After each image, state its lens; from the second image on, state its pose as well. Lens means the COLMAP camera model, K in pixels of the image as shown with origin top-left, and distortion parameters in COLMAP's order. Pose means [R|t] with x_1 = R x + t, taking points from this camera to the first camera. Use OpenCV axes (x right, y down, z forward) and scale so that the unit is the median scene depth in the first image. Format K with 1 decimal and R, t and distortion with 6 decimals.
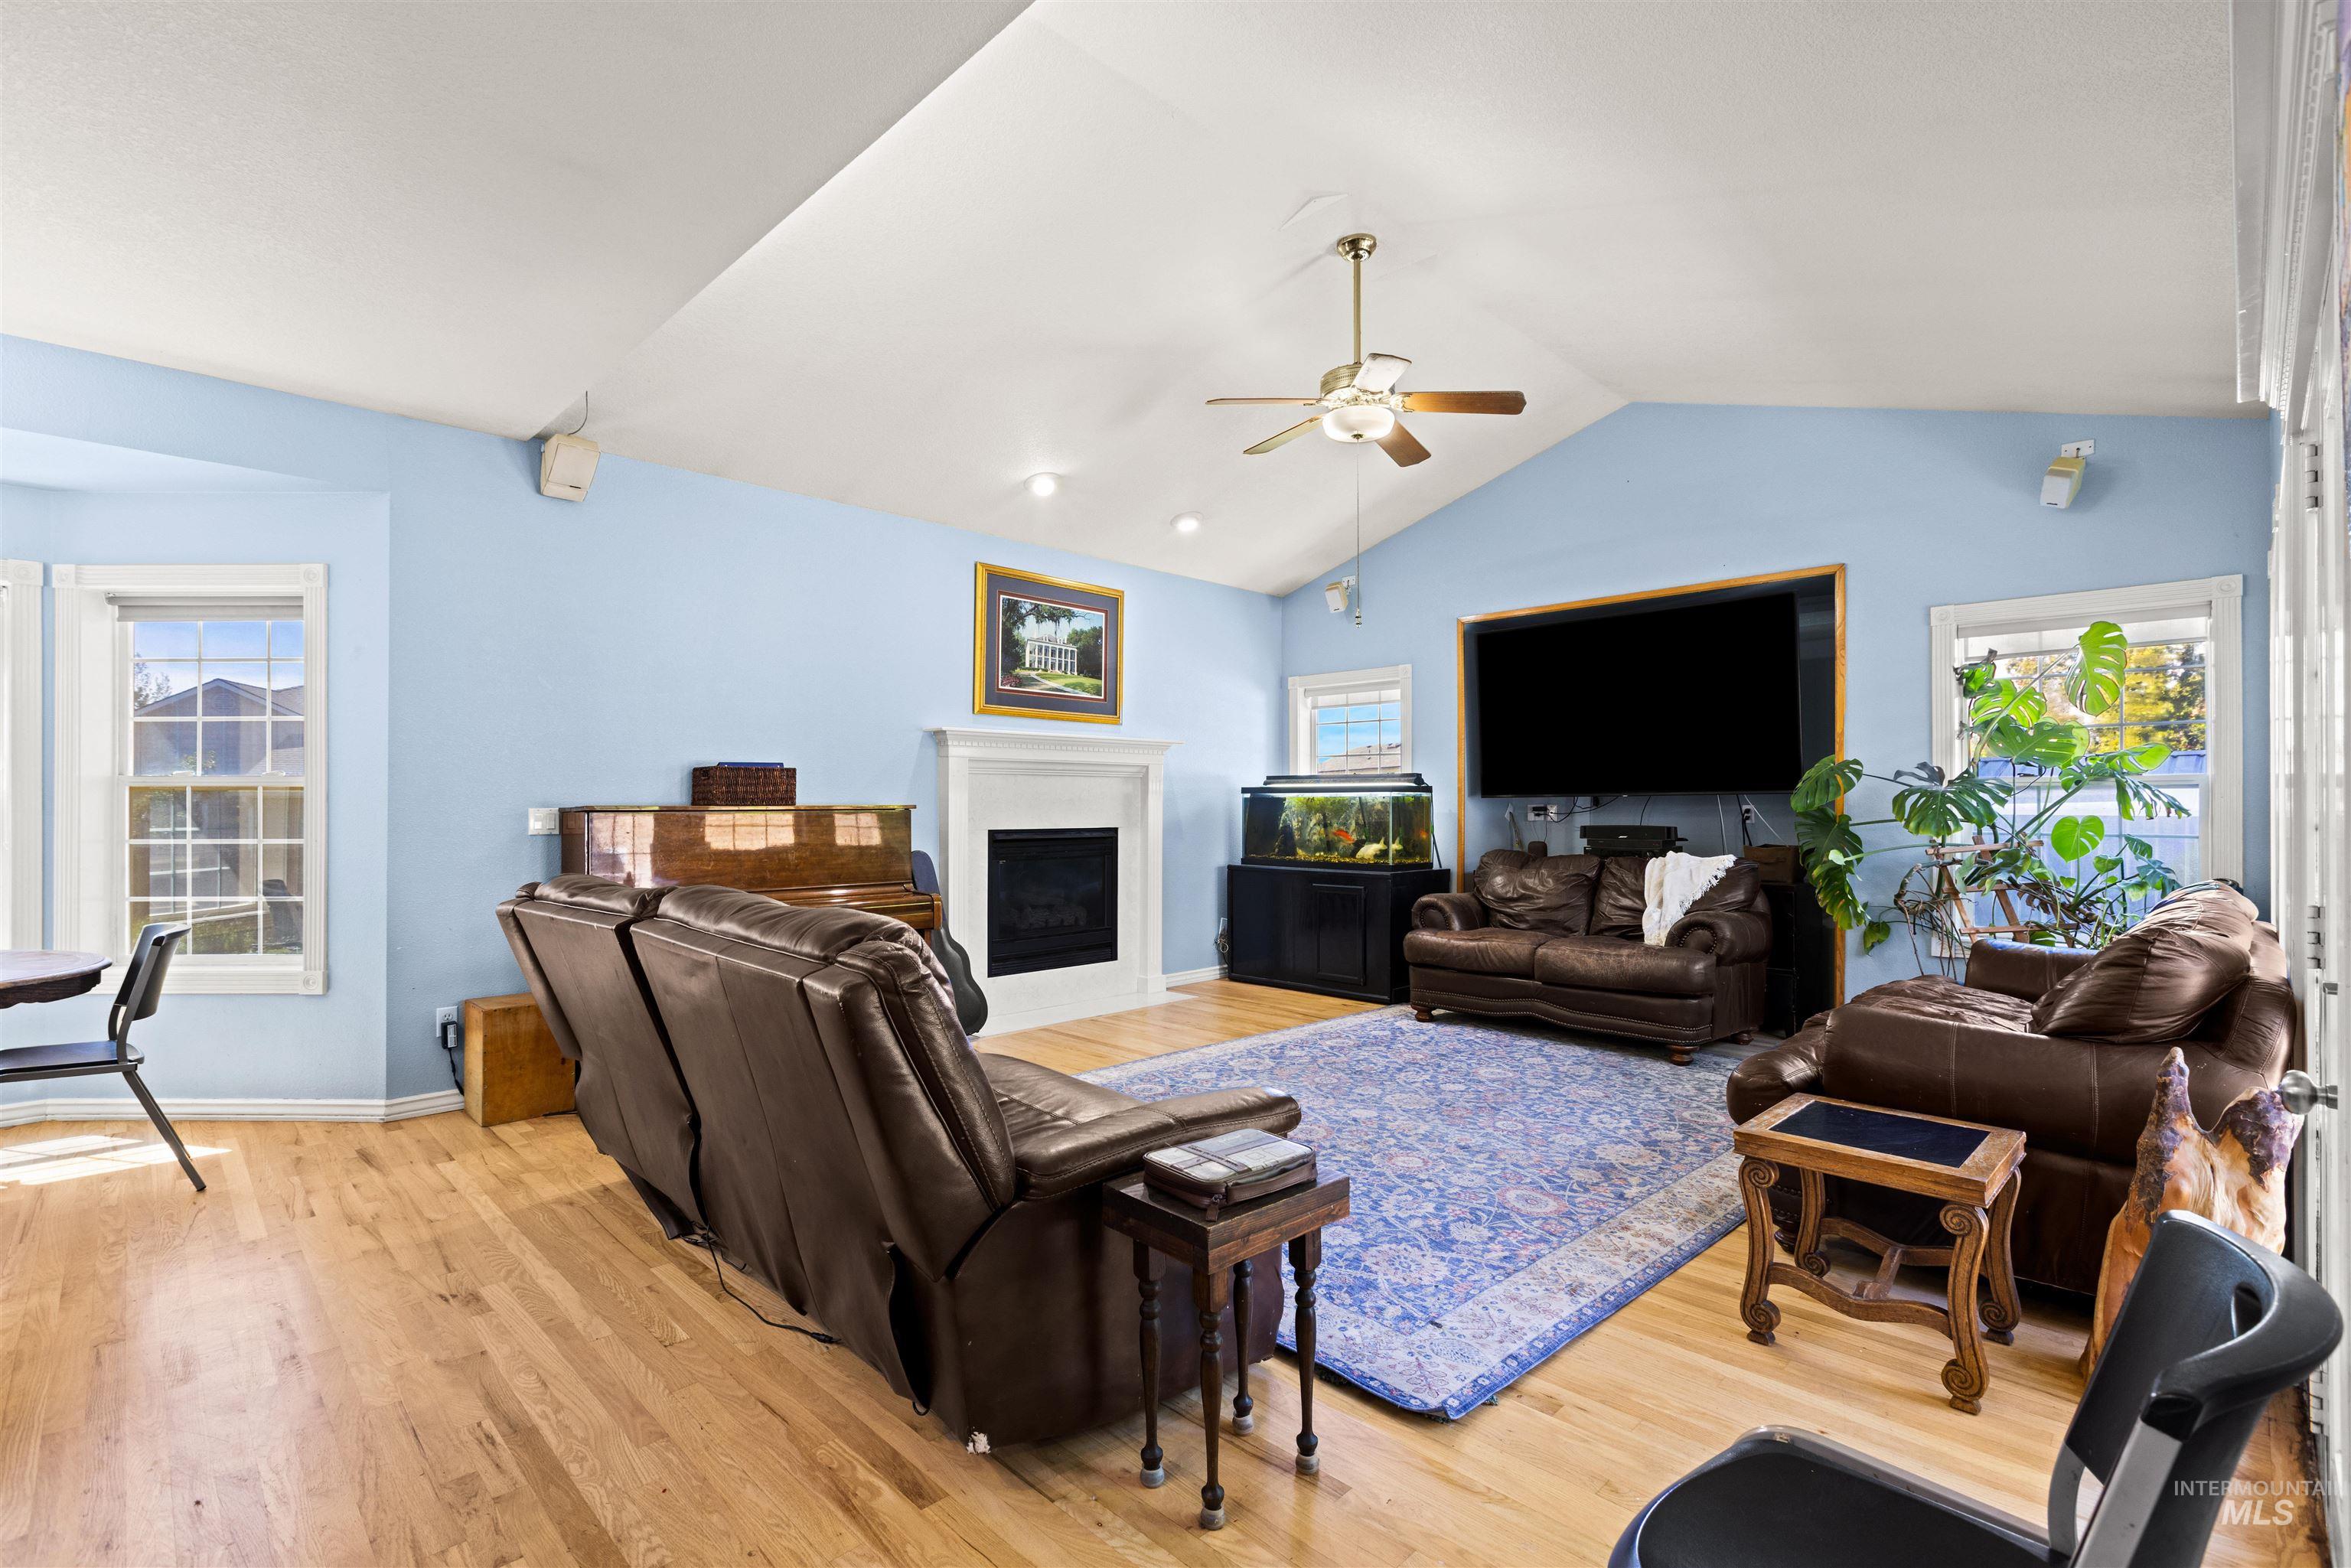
lens RADIAL K [[1060.4, 0, 1182.0], [0, 1060.4, 799.8], [0, 0, 1]] dist [-0.002610, 0.001290]
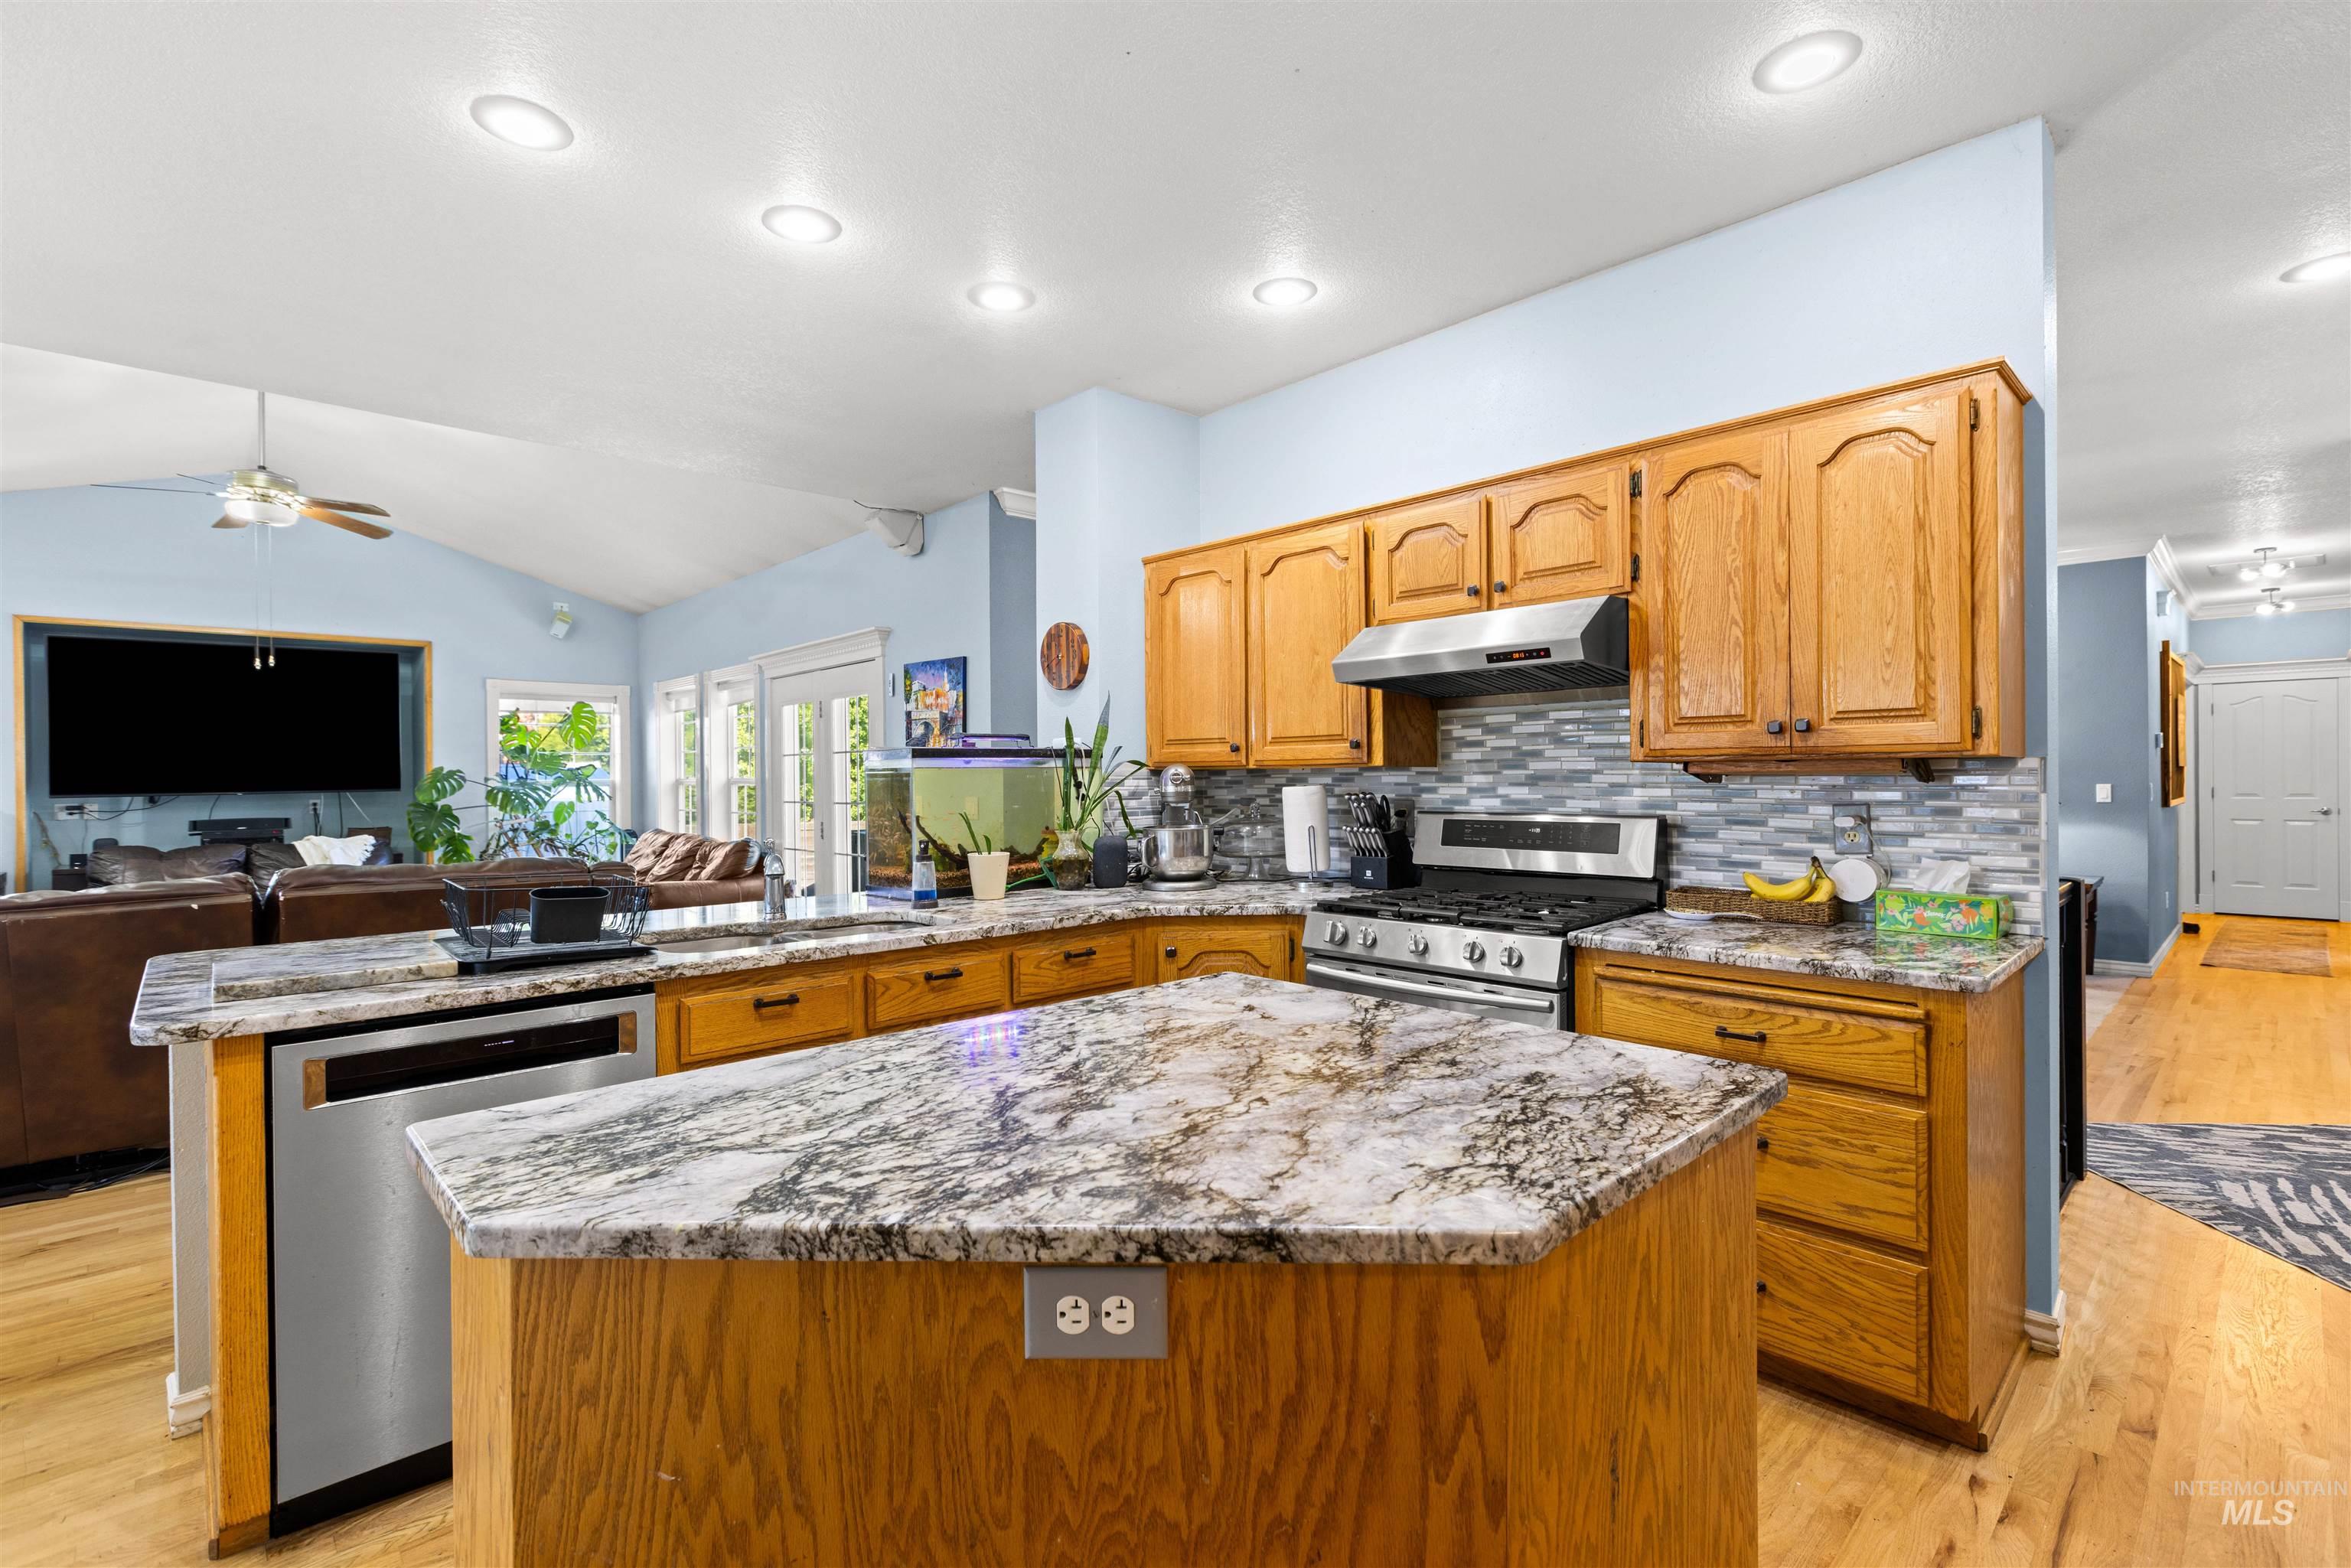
lens RADIAL K [[1060.4, 0, 1181.1], [0, 1060.4, 788.8], [0, 0, 1]] dist [-0.002610, 0.001290]
pose [[0.024396, -0.008937, 0.999662, -0.951430], [0.009109, 0.999921, 0.008717, -0.012973], [-0.999661, 0.008893, 0.024476, -0.135040]]
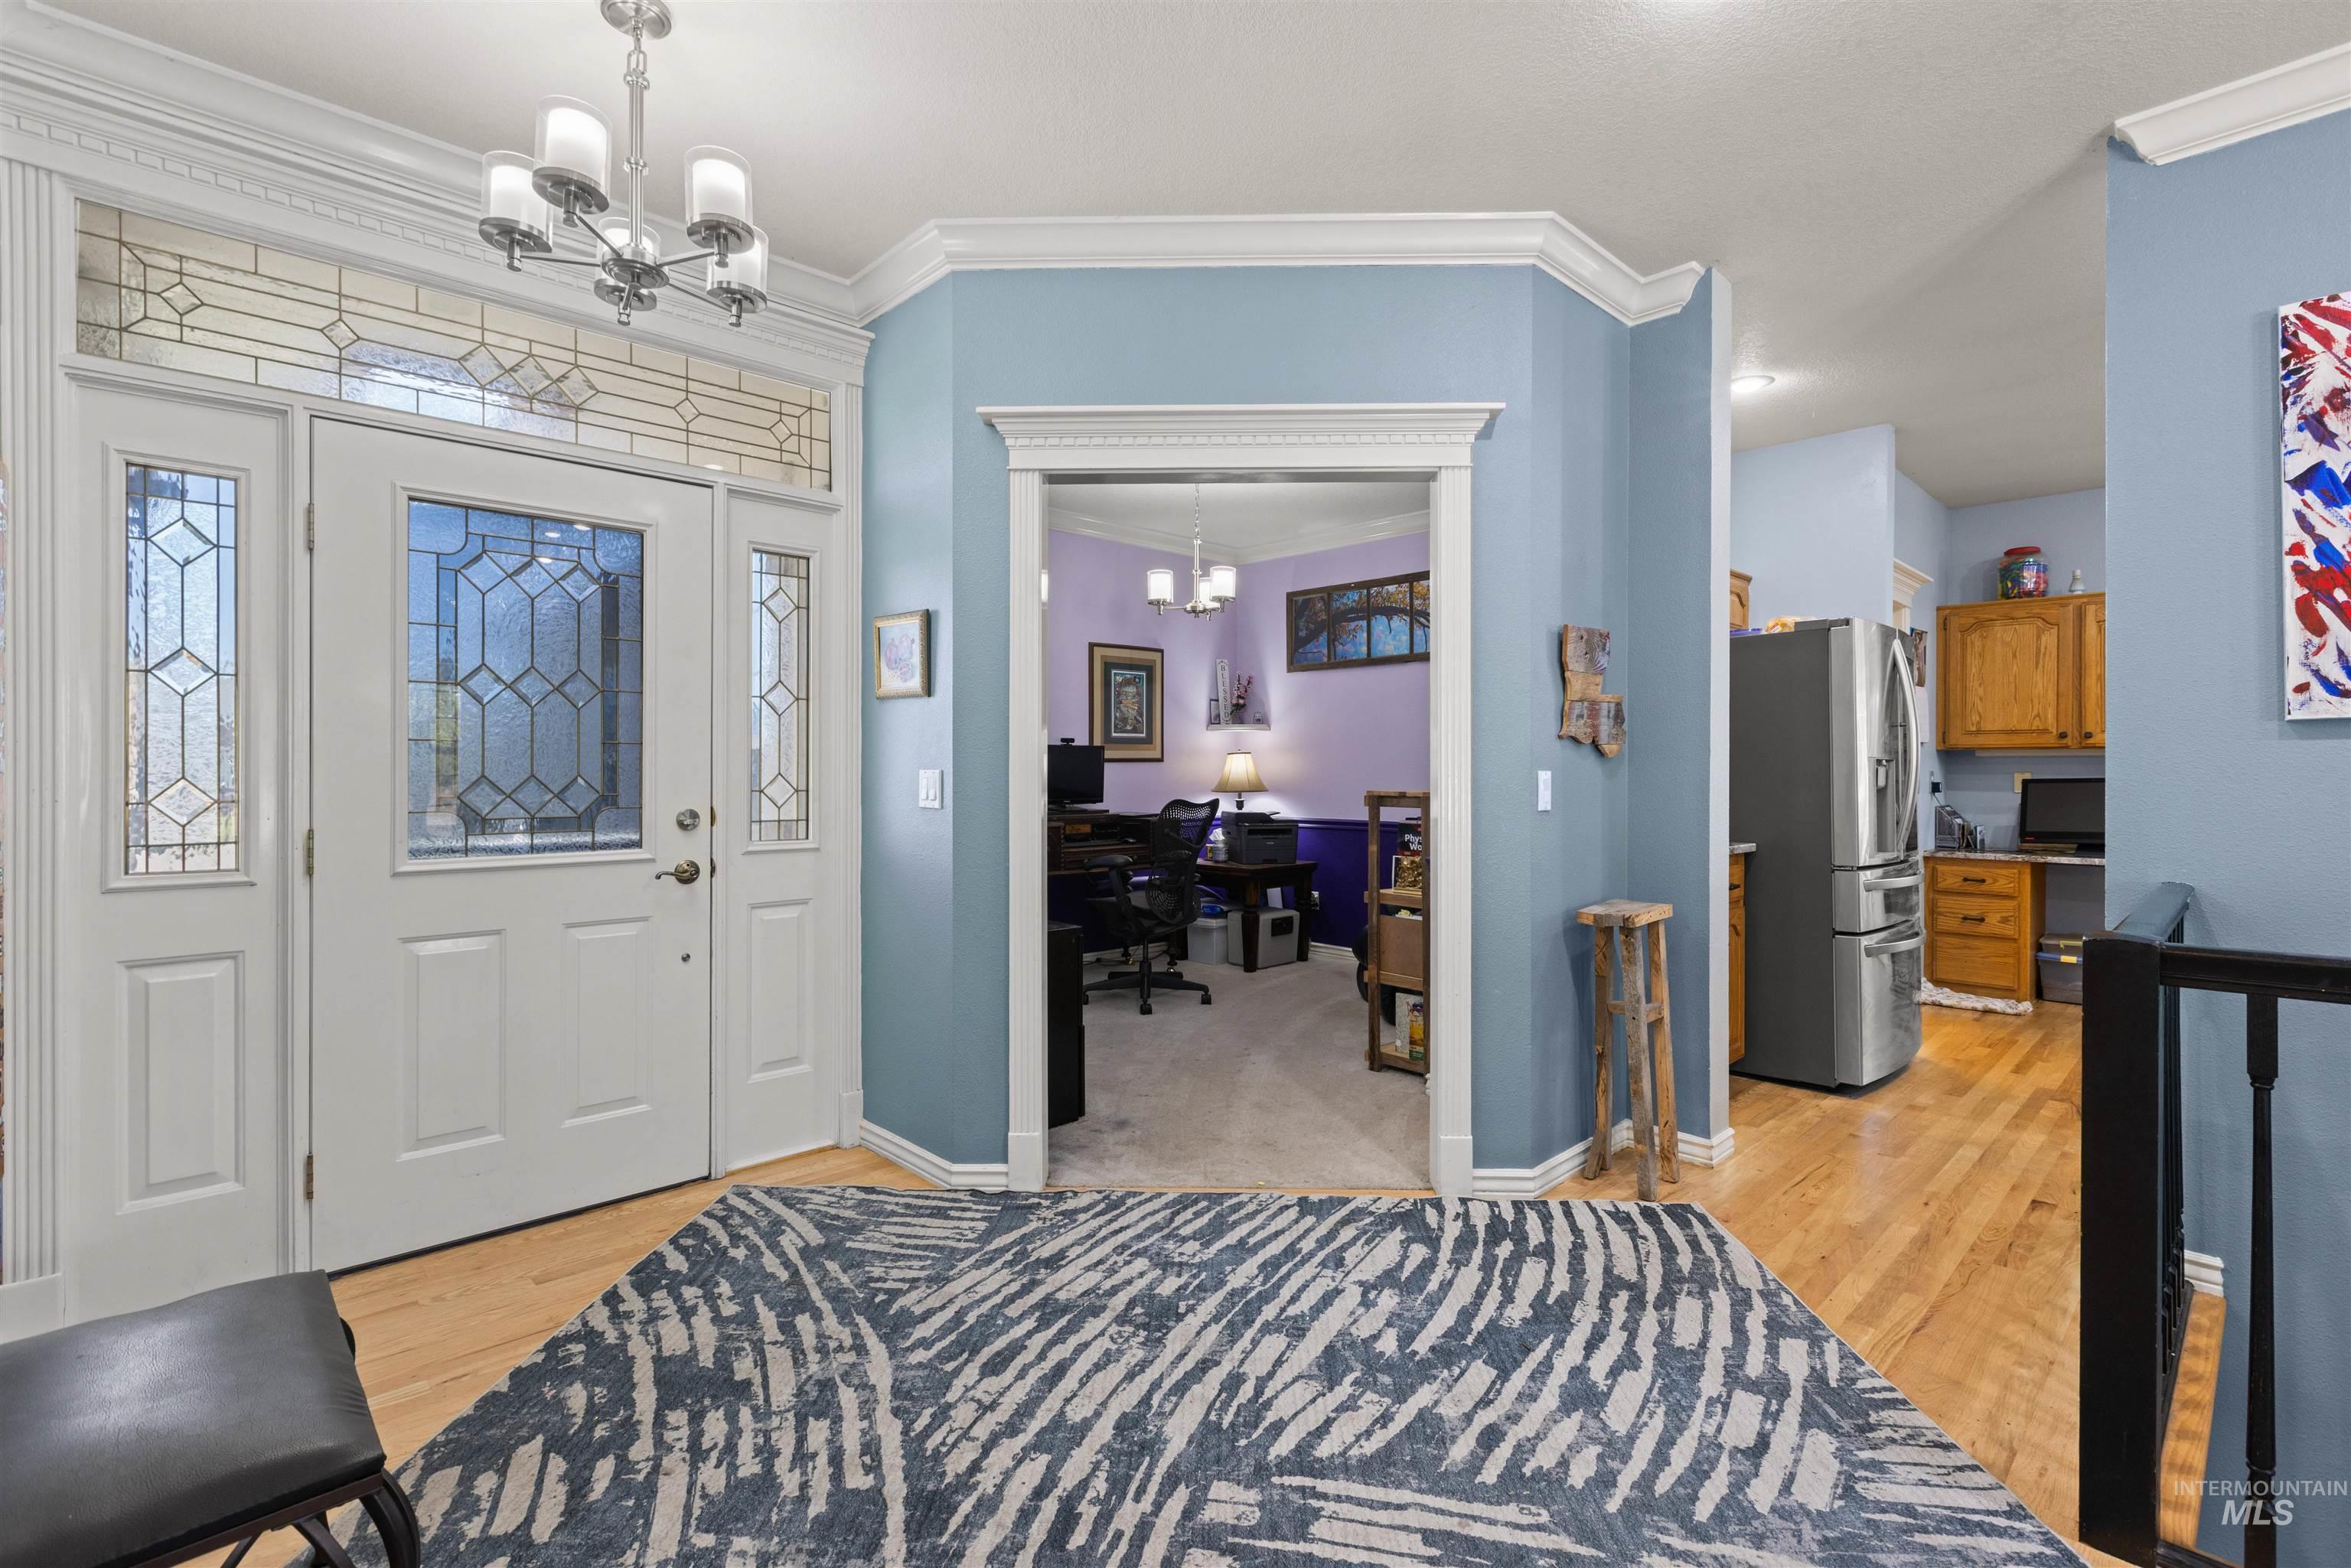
lens RADIAL K [[1060.4, 0, 1169.8], [0, 1060.4, 780.1], [0, 0, 1]] dist [-0.002610, 0.001290]
pose [[-0.024010, 0.008250, -0.999678, 0.139021], [0.002493, 0.999963, 0.008193, 0.005574], [0.999709, -0.002295, -0.024029, -1.025445]]
